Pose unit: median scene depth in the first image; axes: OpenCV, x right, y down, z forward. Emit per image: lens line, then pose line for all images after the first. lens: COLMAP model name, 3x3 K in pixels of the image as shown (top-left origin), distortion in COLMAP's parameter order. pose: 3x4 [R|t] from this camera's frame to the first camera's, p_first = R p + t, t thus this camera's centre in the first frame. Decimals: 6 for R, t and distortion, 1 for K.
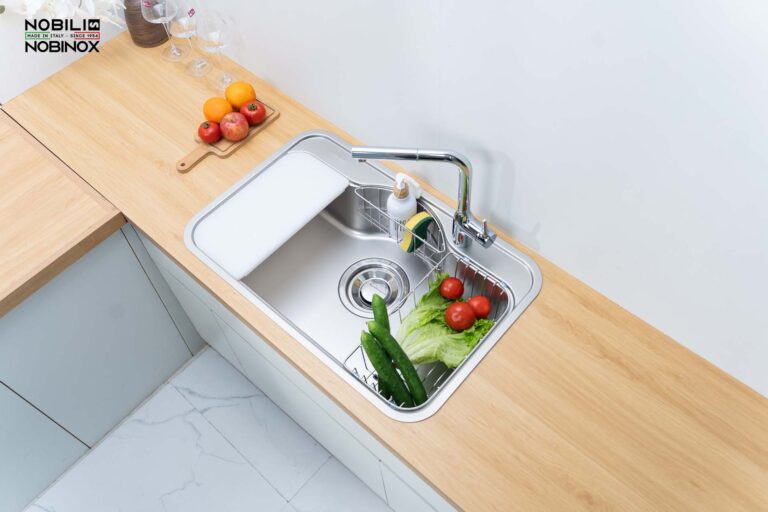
lens RADIAL K [[646.8, 0, 385.3], [0, 646.8, 256.4], [0, 0, 1]] dist [0.009235, -0.004521]
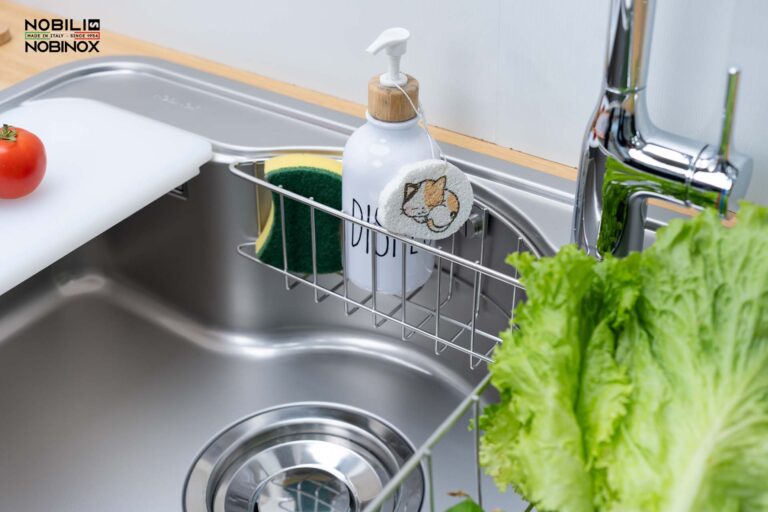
lens RADIAL K [[1044.5, 0, 382.9], [0, 1044.5, 256.3], [0, 0, 1]] dist [-0.012920, 0.000000]
pose [[0.991764, -0.043389, 0.120502, -0.036324], [0.085019, 0.926703, -0.366052, 0.133003], [-0.095786, 0.373282, 0.922760, 0.535043]]
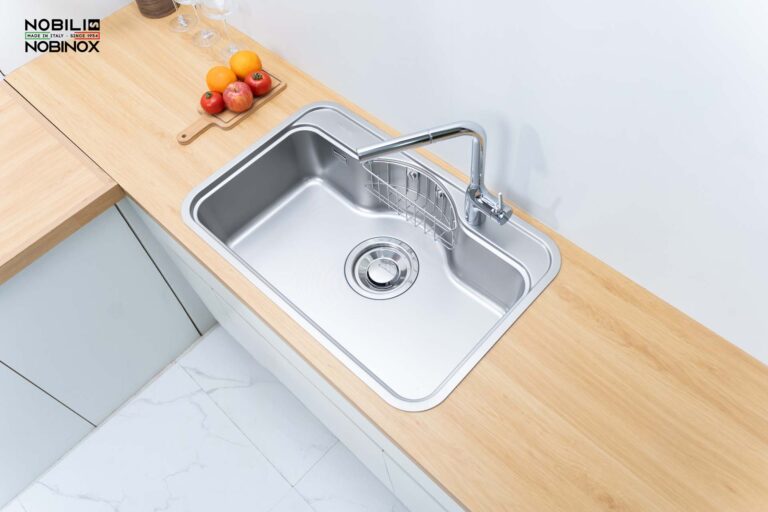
lens RADIAL K [[612.4, 0, 386.3], [0, 612.4, 254.8], [0, 0, 1]] dist [-0.000138, 0.004431]
pose [[0.999385, 0.014820, -0.031788, 0.018314], [-0.014367, 0.999793, 0.014429, 0.016856], [0.031995, -0.013963, 0.999390, 0.104743]]
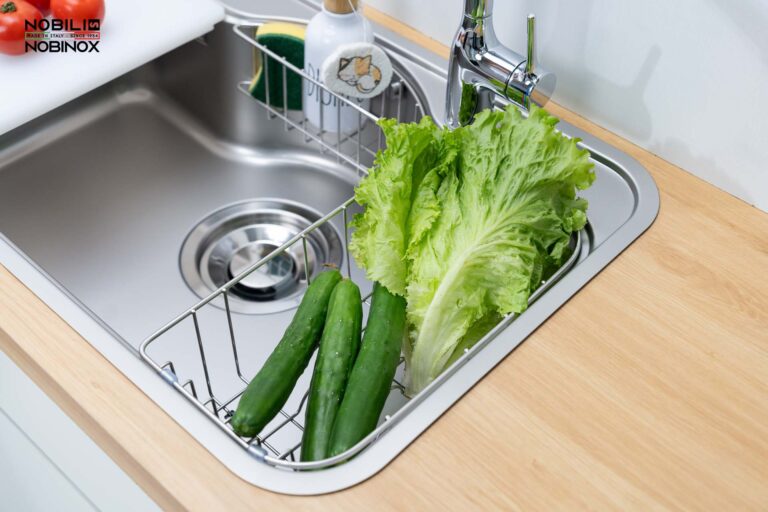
lens RADIAL K [[995.7, 0, 386.2], [0, 995.7, 254.3], [0, 0, 1]] dist [0.001552, 0.000000]
pose [[0.997075, 0.068382, 0.034128, 0.044649], [-0.060453, 0.978893, -0.195228, 0.180115], [-0.046758, 0.192594, 0.980164, 0.349273]]
